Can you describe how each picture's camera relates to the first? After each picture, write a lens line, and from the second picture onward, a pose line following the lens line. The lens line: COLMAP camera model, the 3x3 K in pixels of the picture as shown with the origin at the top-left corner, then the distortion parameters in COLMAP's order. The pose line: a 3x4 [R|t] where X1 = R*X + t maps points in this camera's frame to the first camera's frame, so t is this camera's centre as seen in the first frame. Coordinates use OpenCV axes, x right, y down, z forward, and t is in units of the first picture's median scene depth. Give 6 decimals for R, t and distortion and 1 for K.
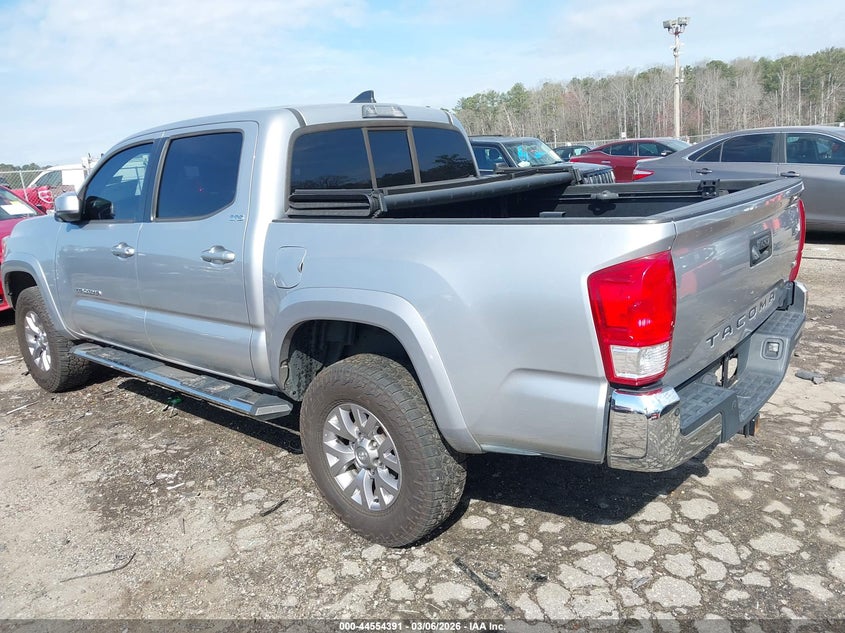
lens RADIAL K [[672.5, 0, 421.2], [0, 672.5, 315.8], [0, 0, 1]] dist [0.007057, 0.001981]
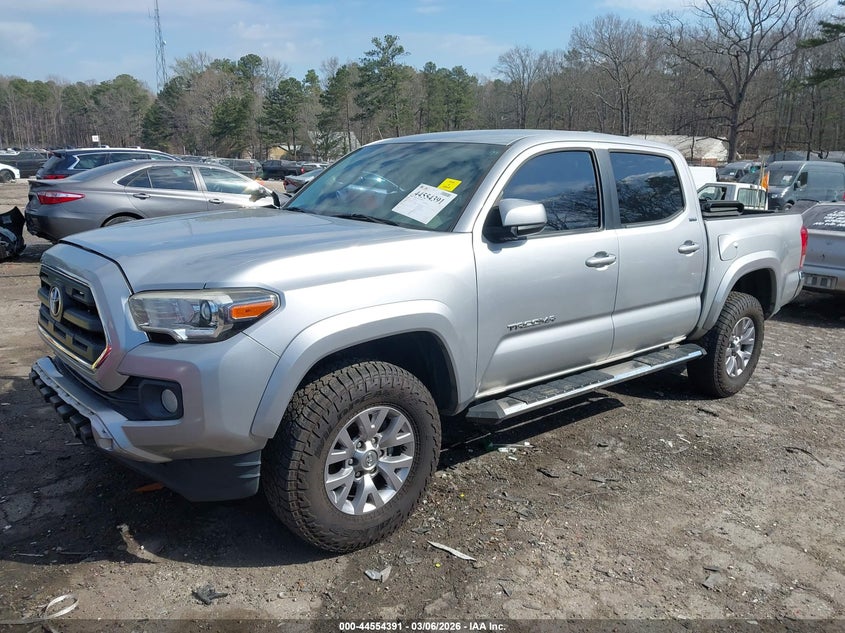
lens RADIAL K [[672.5, 0, 415.6], [0, 672.5, 313.2], [0, 0, 1]] dist [0.007057, 0.001981]
pose [[0.125224, -0.136142, 0.982743, -1.516090], [0.183029, 0.976709, 0.111984, -0.190633], [-0.975100, 0.165847, 0.147225, 1.192829]]
